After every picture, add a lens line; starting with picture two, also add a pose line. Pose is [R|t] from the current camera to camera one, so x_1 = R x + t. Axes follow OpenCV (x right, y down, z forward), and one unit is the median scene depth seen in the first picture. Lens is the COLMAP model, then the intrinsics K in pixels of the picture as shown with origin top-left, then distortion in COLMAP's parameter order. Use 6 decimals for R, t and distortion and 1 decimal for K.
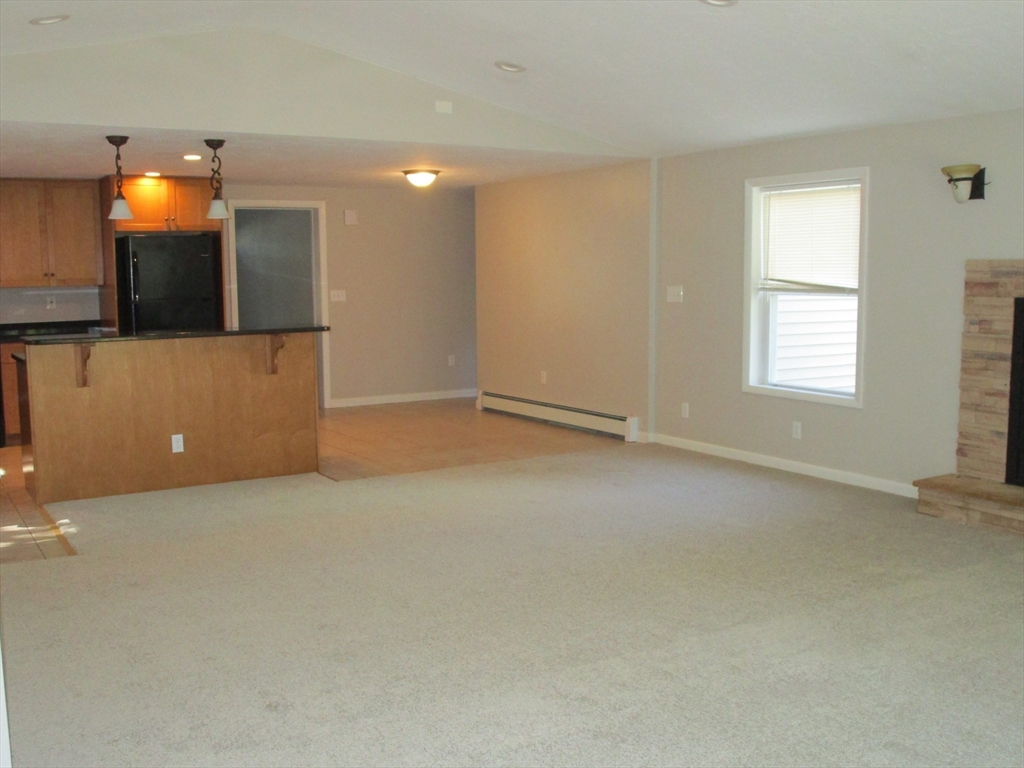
lens RADIAL K [[1042.8, 0, 514.1], [0, 1042.8, 380.5], [0, 0, 1]] dist [-0.025273, 0.000000]
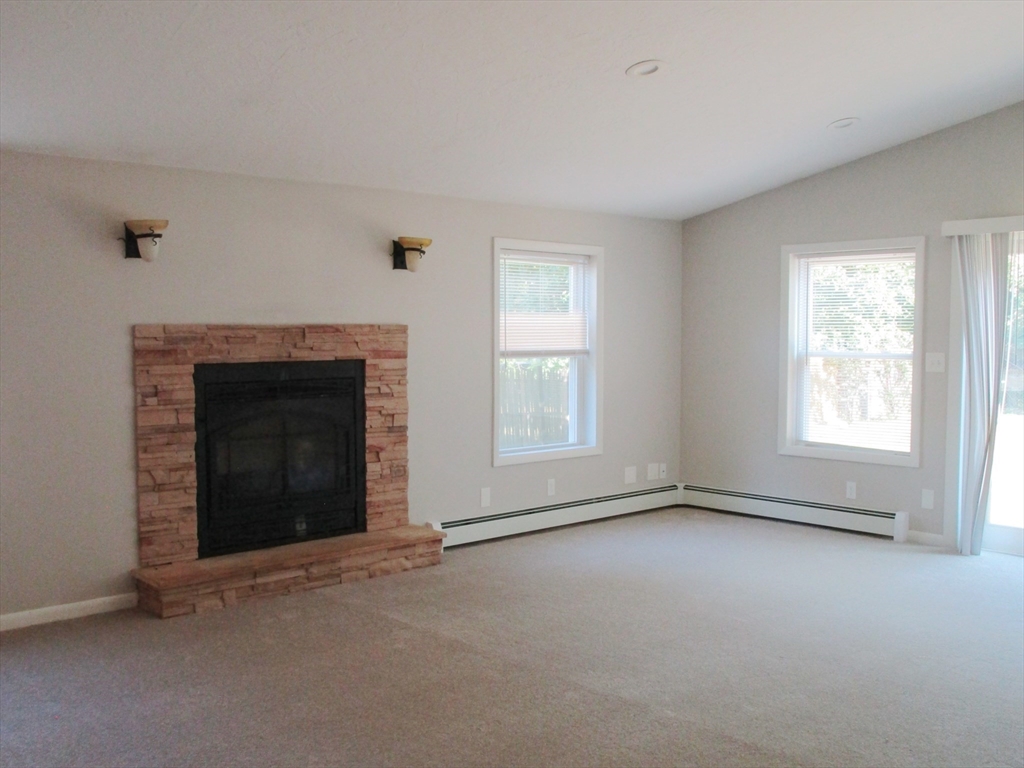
lens RADIAL K [[941.1, 0, 512.3], [0, 941.1, 383.1], [0, 0, 1]] dist [-0.042899, 0.000000]
pose [[-0.157602, -0.042026, 0.986608, -0.410203], [0.114798, 0.991540, 0.060575, -0.079541], [-0.980807, 0.122807, -0.151444, 0.822498]]
